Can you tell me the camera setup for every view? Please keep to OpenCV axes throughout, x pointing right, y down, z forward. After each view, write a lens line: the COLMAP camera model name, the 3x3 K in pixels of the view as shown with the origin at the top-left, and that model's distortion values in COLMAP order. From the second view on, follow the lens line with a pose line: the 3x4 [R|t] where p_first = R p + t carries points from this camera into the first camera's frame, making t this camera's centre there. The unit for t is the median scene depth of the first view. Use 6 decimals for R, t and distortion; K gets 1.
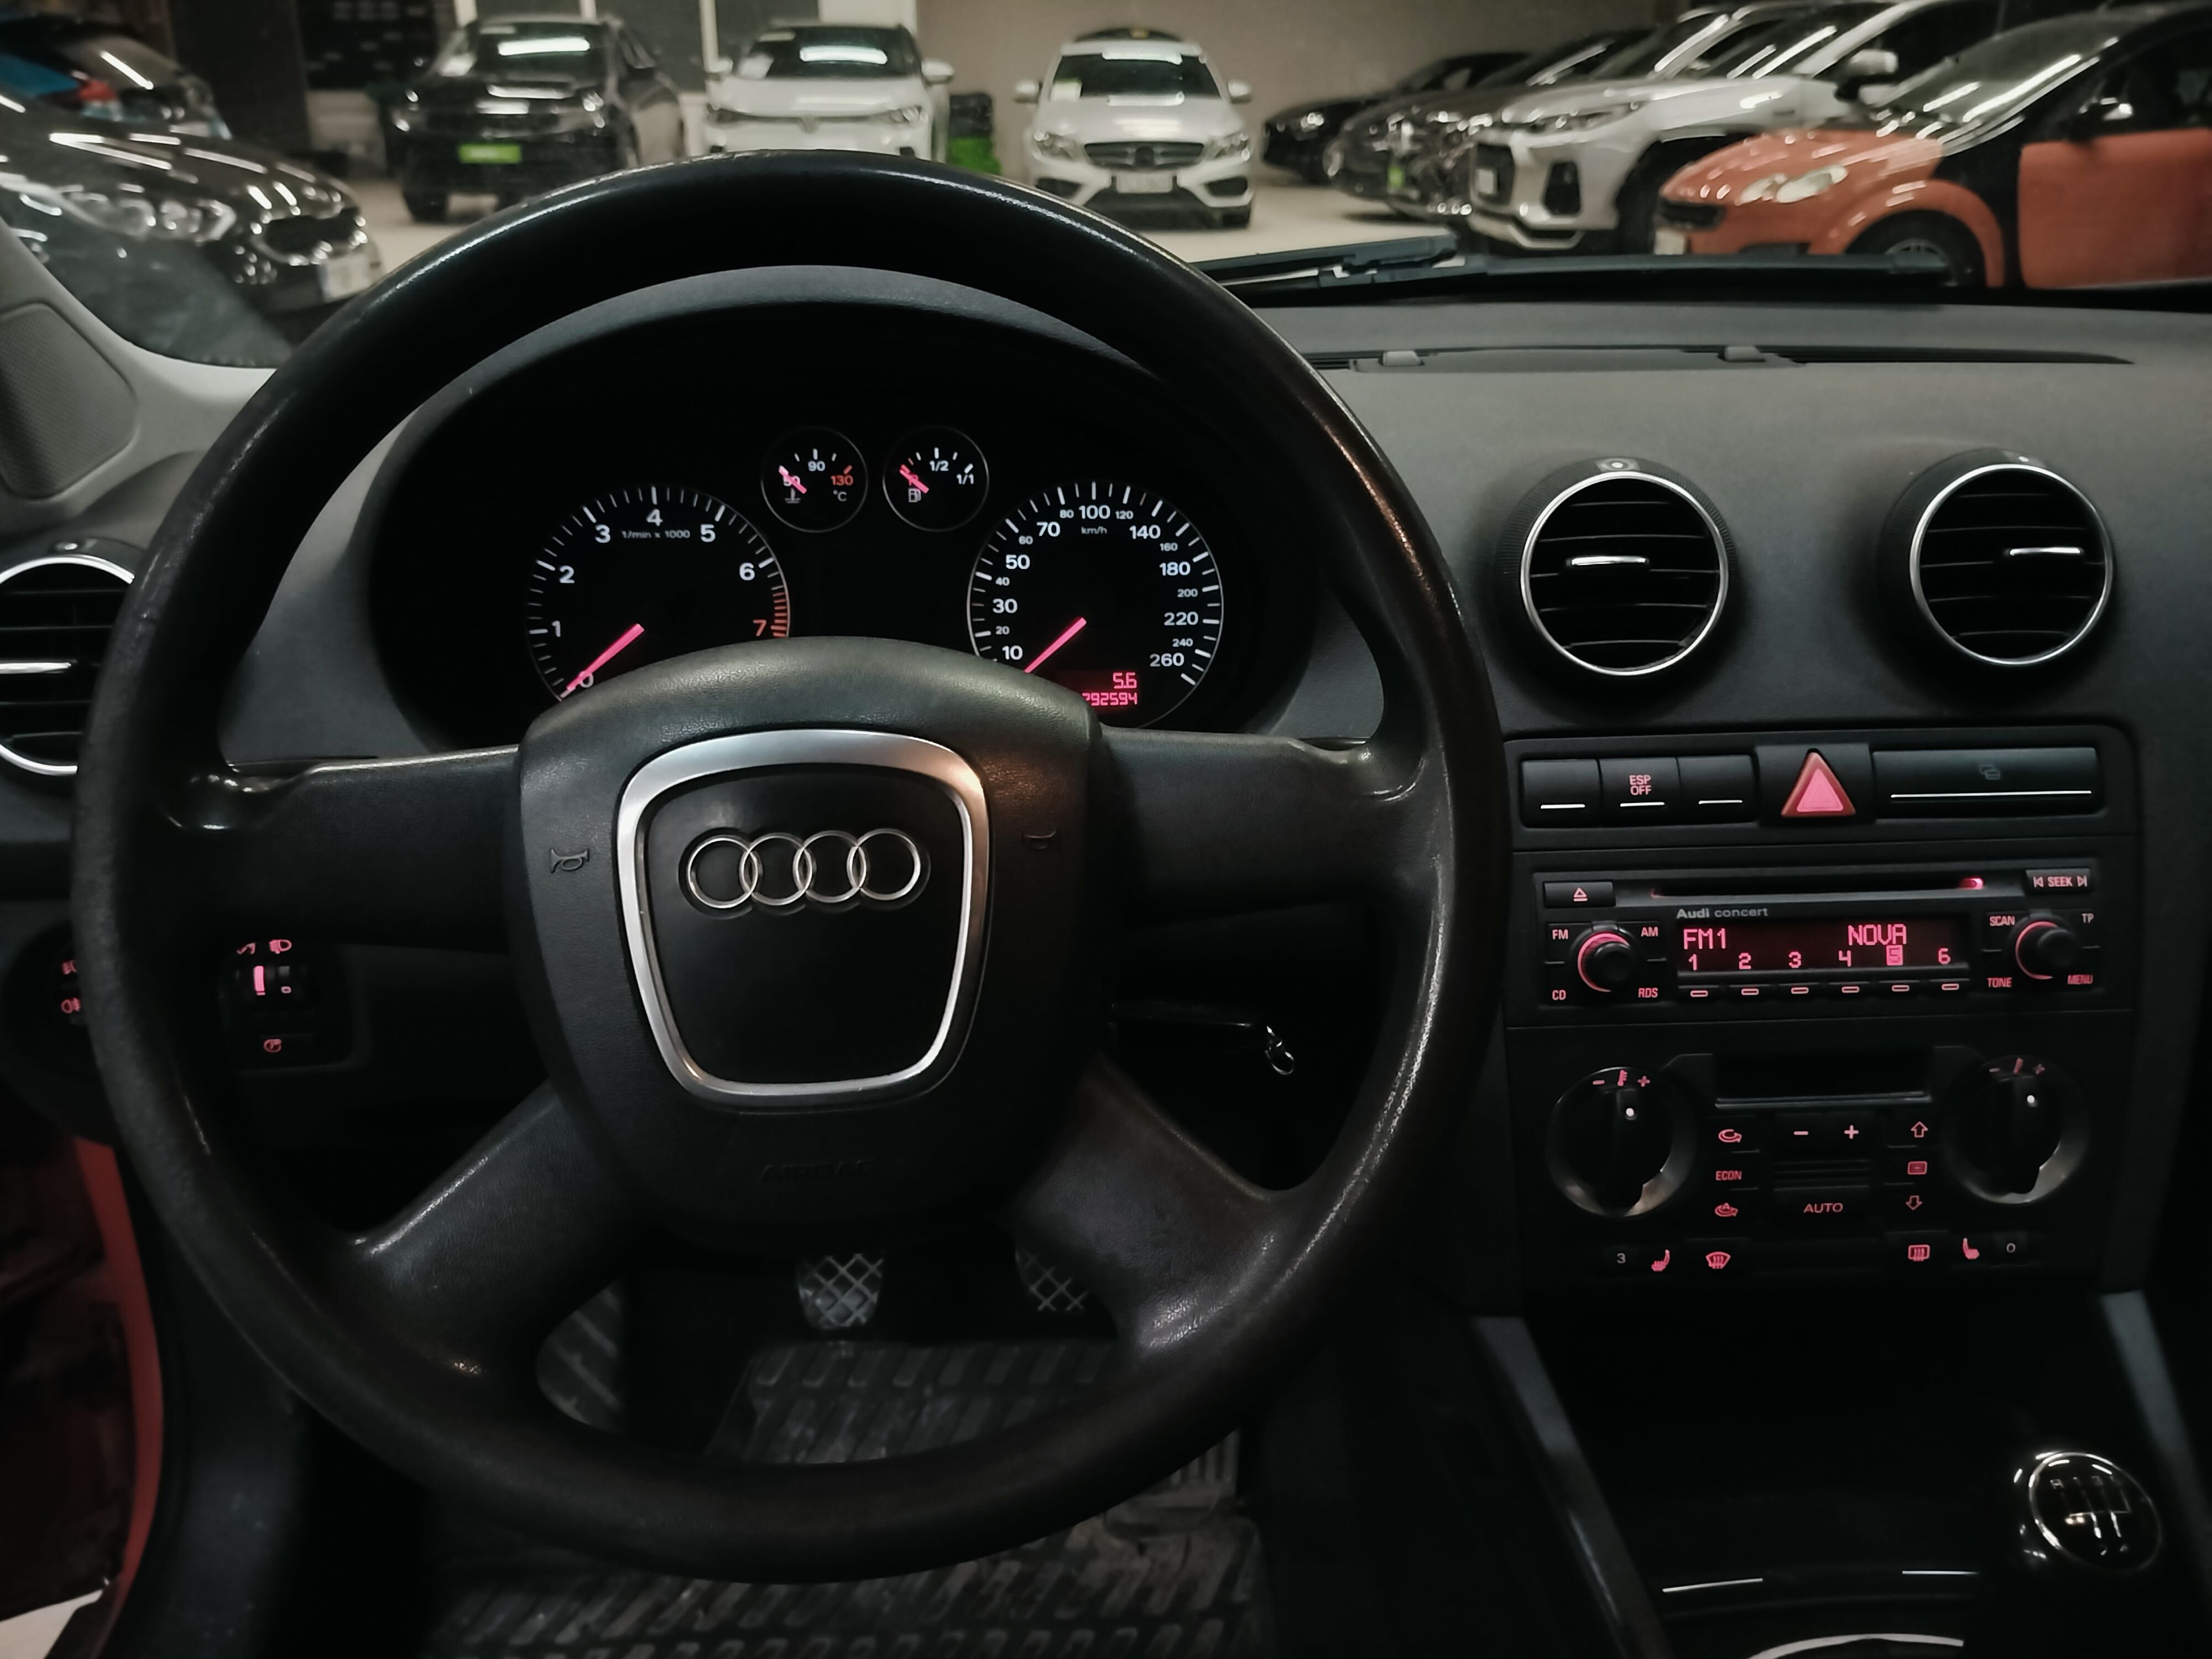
lens RADIAL K [[1733.2, 0, 1110.9], [0, 1733.2, 826.3], [0, 0, 1]] dist [0.017491, 0.004057]
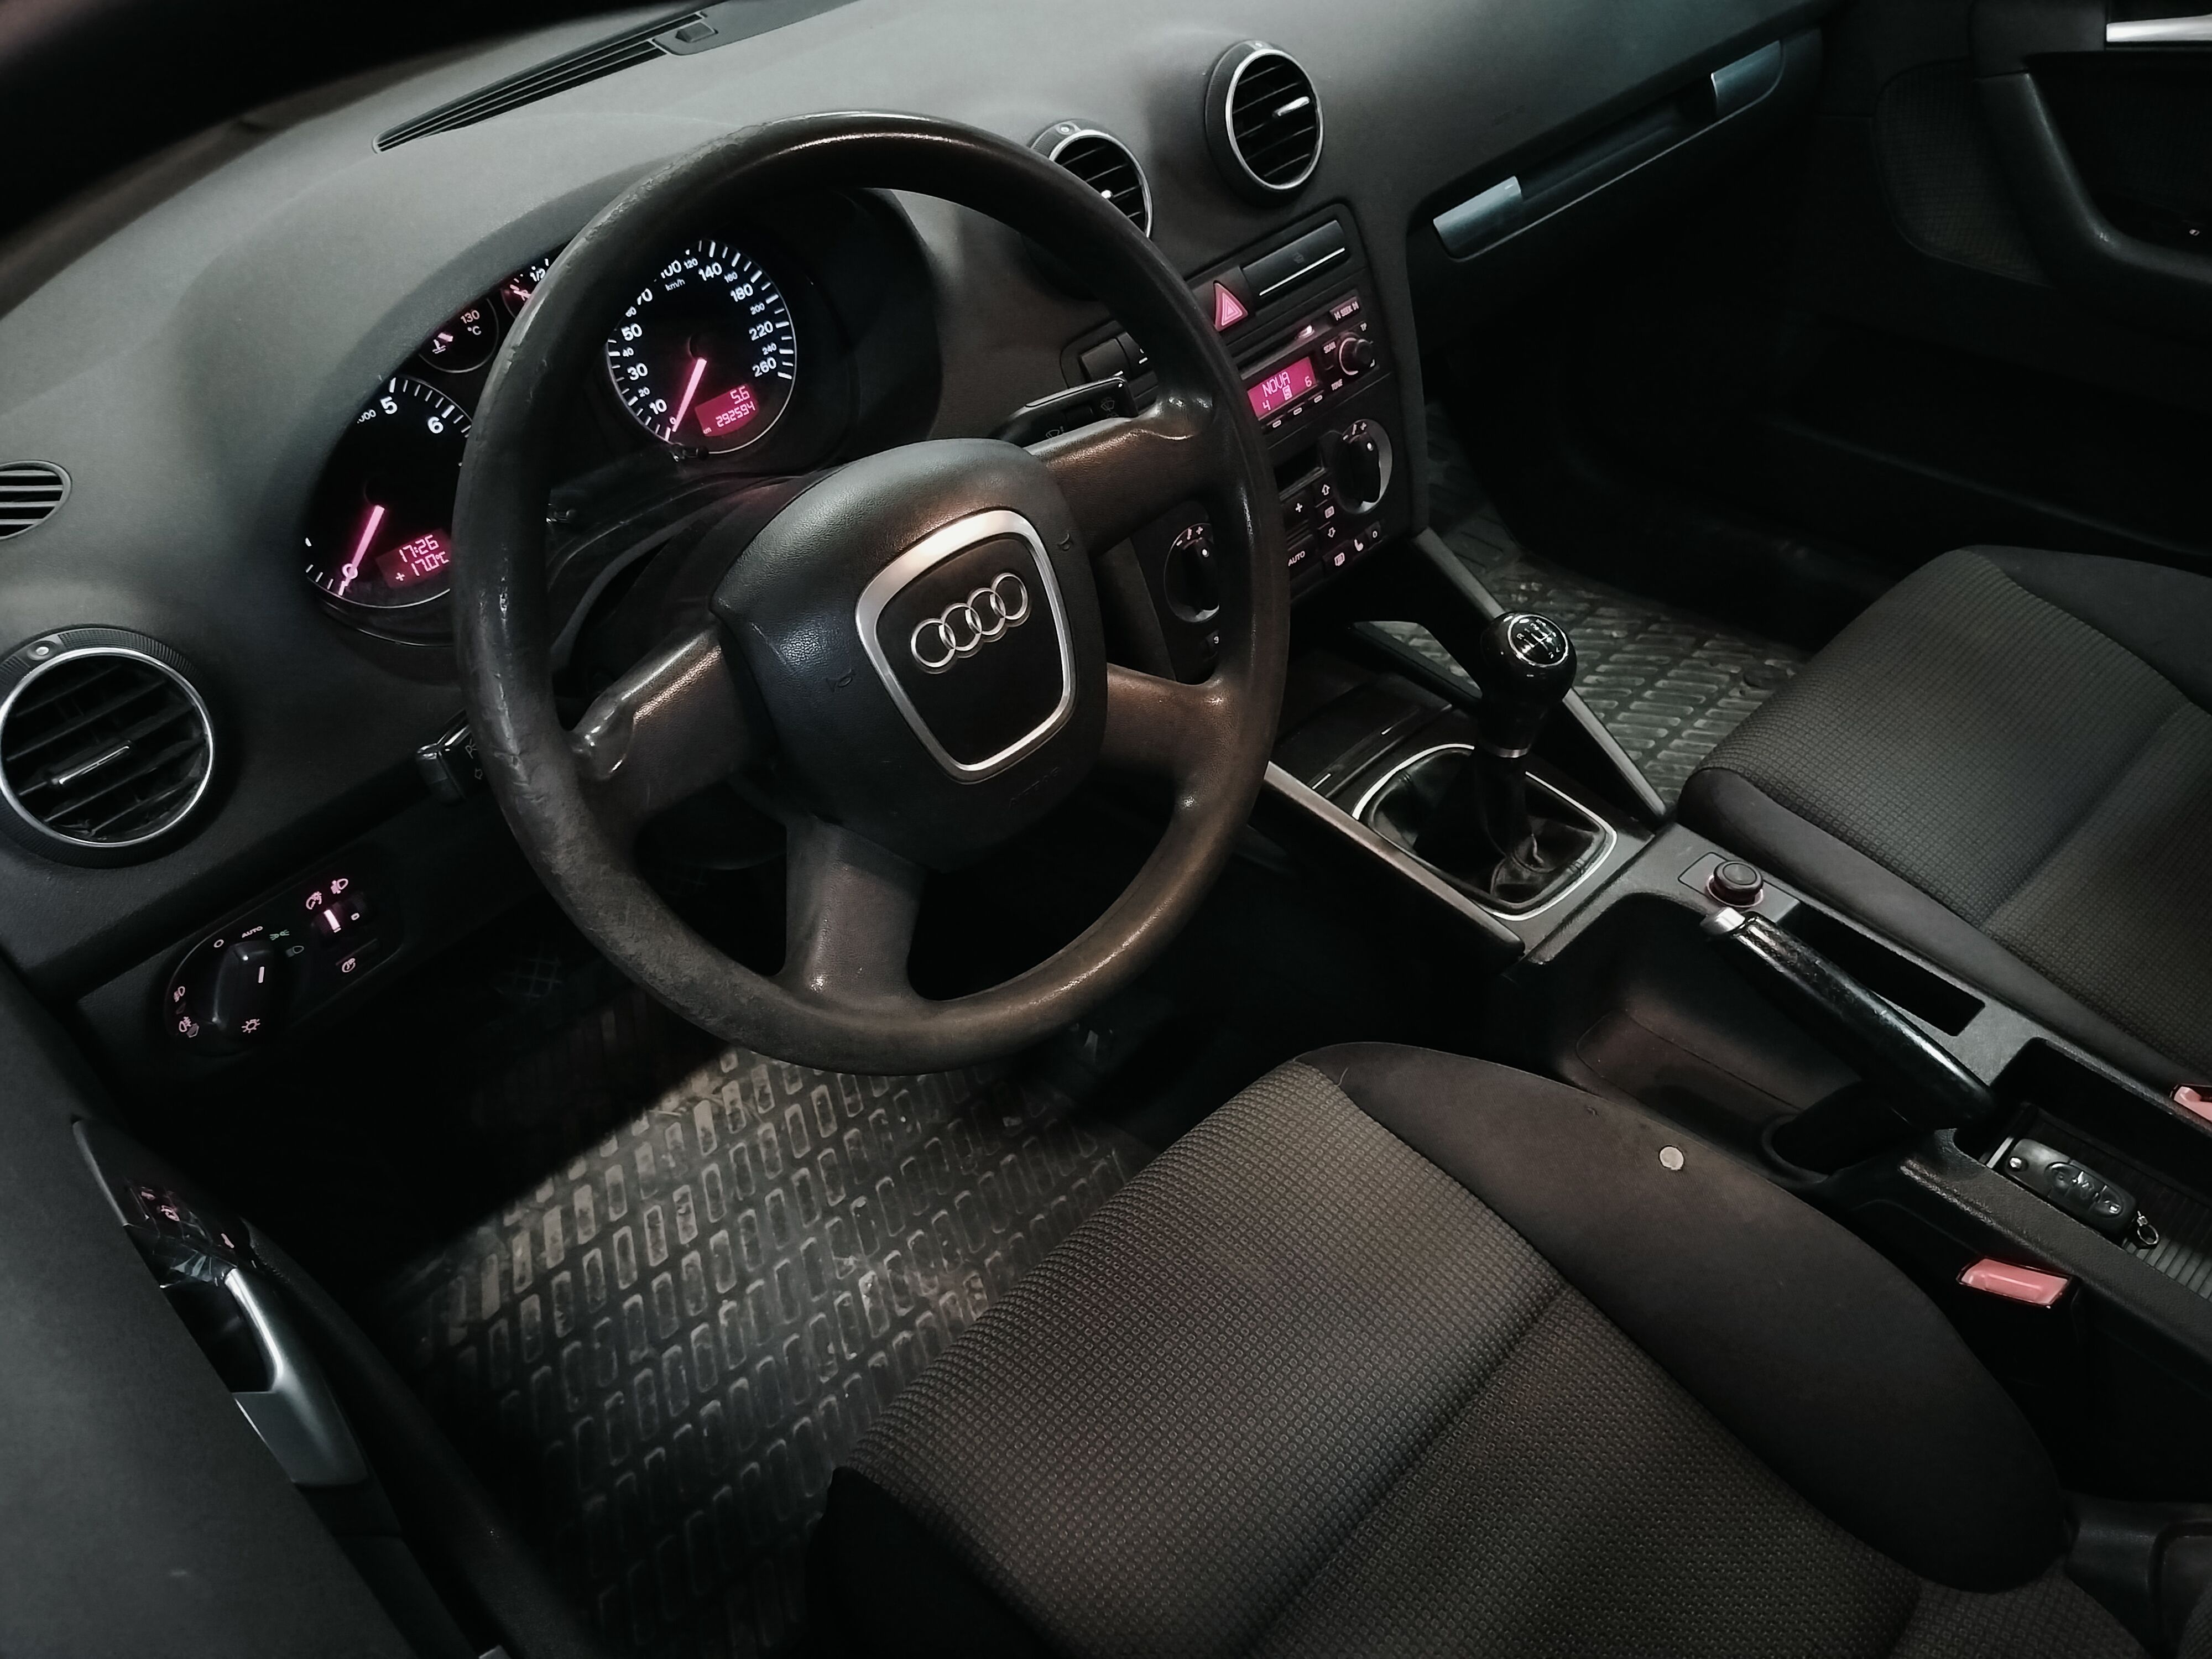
lens RADIAL K [[1776.2, 0, 1101.9], [0, 1776.2, 831.8], [0, 0, 1]] dist [-0.006531, -0.003756]
pose [[0.745248, -0.478272, 0.464608, -0.616569], [0.305057, 0.864147, 0.400238, -0.277941], [-0.592912, -0.156545, 0.789904, -0.238391]]
